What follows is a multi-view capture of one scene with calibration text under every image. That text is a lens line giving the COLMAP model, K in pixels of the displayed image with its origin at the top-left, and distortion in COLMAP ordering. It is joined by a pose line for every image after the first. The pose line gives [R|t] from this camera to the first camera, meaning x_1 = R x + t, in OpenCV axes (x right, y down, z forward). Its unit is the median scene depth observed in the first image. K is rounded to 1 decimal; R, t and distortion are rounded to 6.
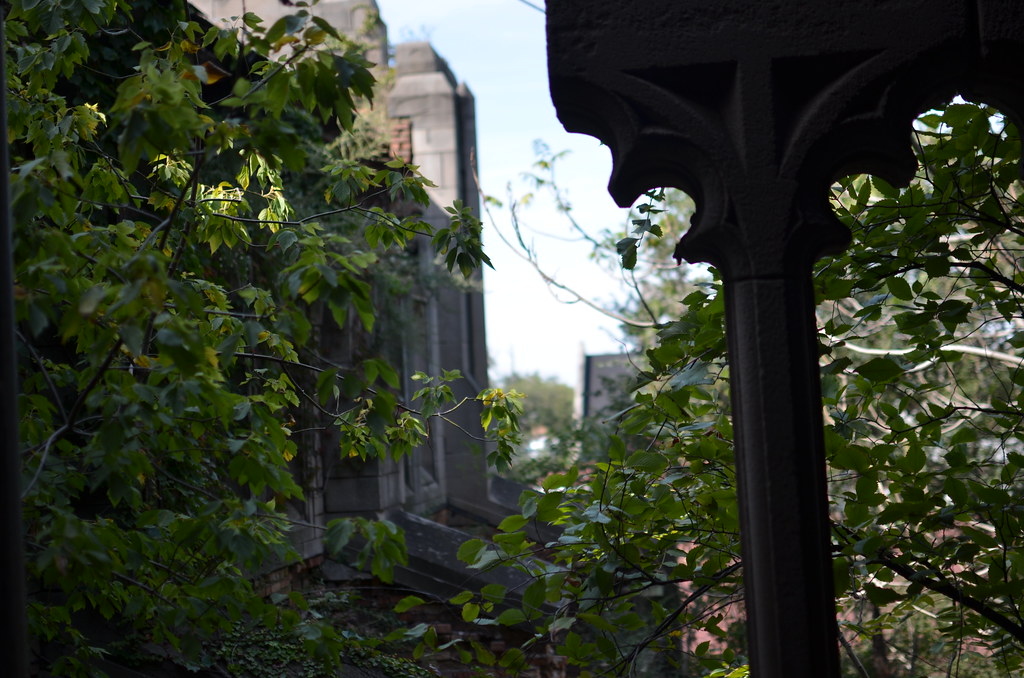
lens RADIAL K [[1334.2, 0, 512.2], [0, 1334.2, 369.9], [0, 0, 1]] dist [-0.029360, -0.022208]
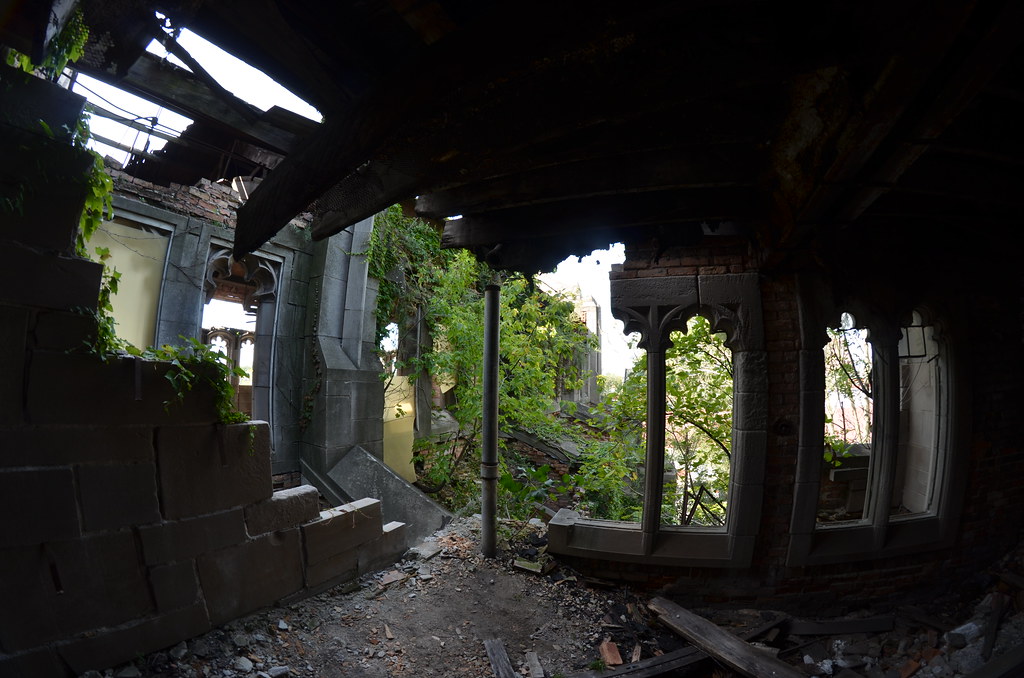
lens RADIAL K [[1334.2, 0, 512.2], [0, 1334.2, 369.9], [0, 0, 1]] dist [-0.029360, -0.022208]
pose [[0.964007, 0.048209, -0.261471, 0.895778], [-0.057831, 0.997898, -0.029227, 0.149649], [0.259513, 0.043297, 0.964769, -3.472360]]
